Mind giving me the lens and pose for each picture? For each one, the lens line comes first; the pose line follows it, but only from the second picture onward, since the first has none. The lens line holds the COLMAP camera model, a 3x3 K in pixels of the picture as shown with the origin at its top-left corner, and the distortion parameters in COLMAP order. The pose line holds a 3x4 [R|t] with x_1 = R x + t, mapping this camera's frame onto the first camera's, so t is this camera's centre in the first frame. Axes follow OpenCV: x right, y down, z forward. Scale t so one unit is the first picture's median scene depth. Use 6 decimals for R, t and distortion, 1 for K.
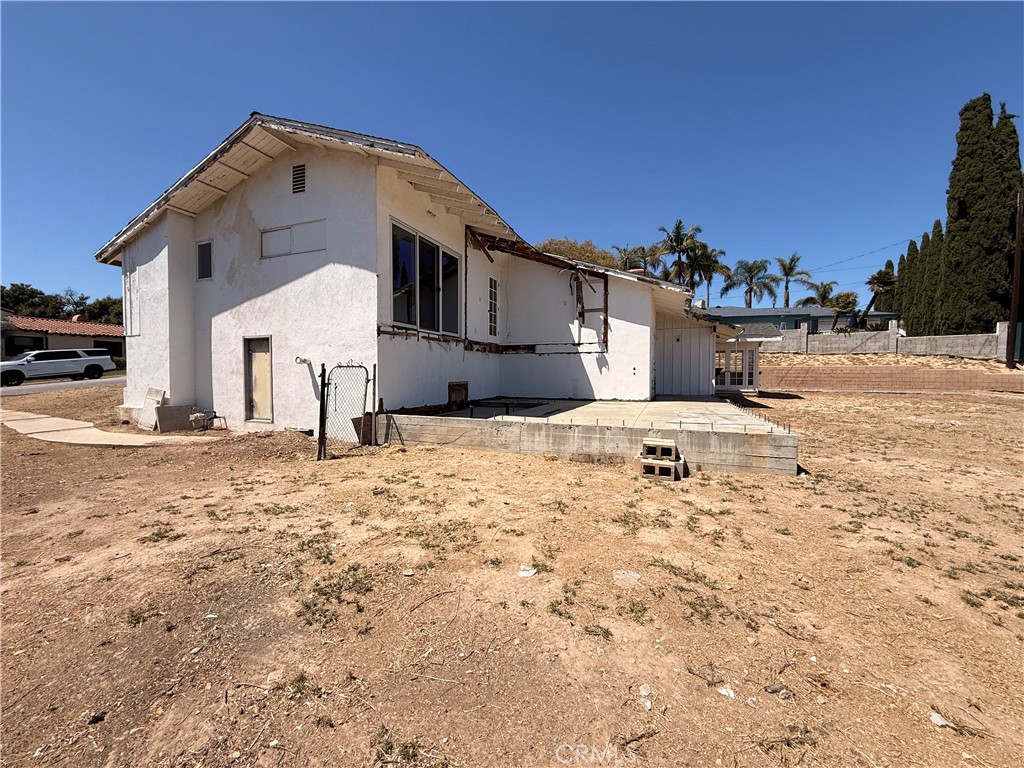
lens RADIAL K [[414.1, 0, 512.4], [0, 414.1, 385.7], [0, 0, 1]] dist [-0.002826, -0.000065]
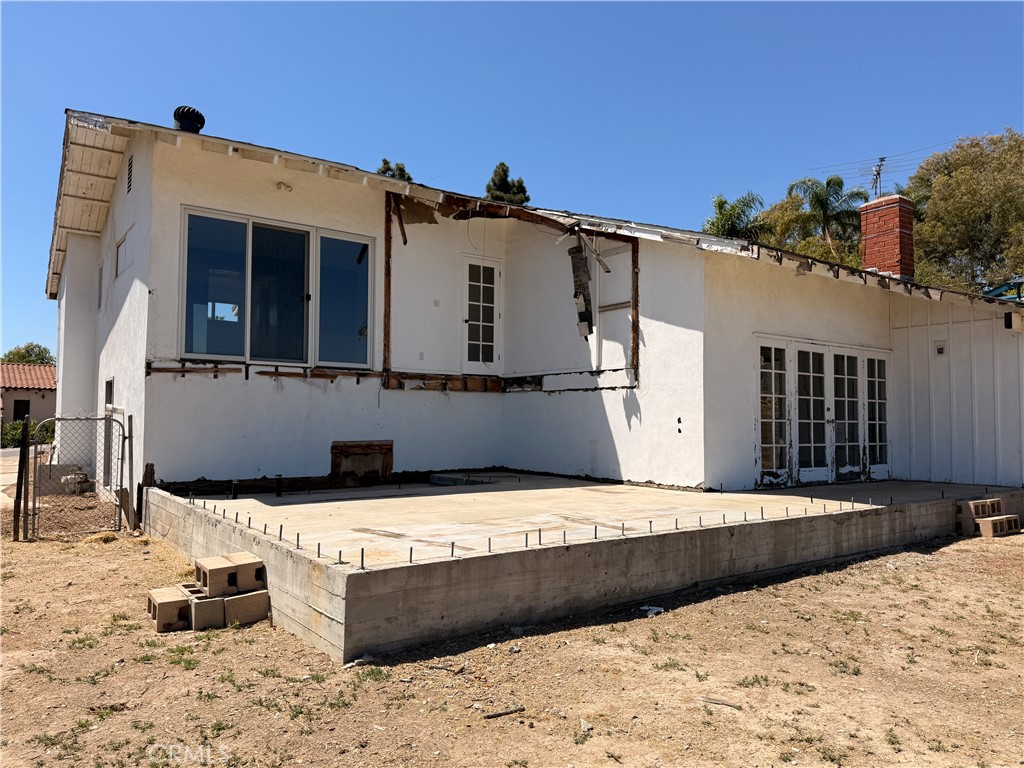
lens RADIAL K [[713.8, 0, 512.3], [0, 713.8, 384.0], [0, 0, 1]] dist [0.028859, -0.001128]
pose [[0.848795, -0.023029, -0.528220, 0.568525], [-0.019339, 0.997030, -0.074544, -0.017223], [0.528368, 0.073488, 0.845829, 0.194405]]
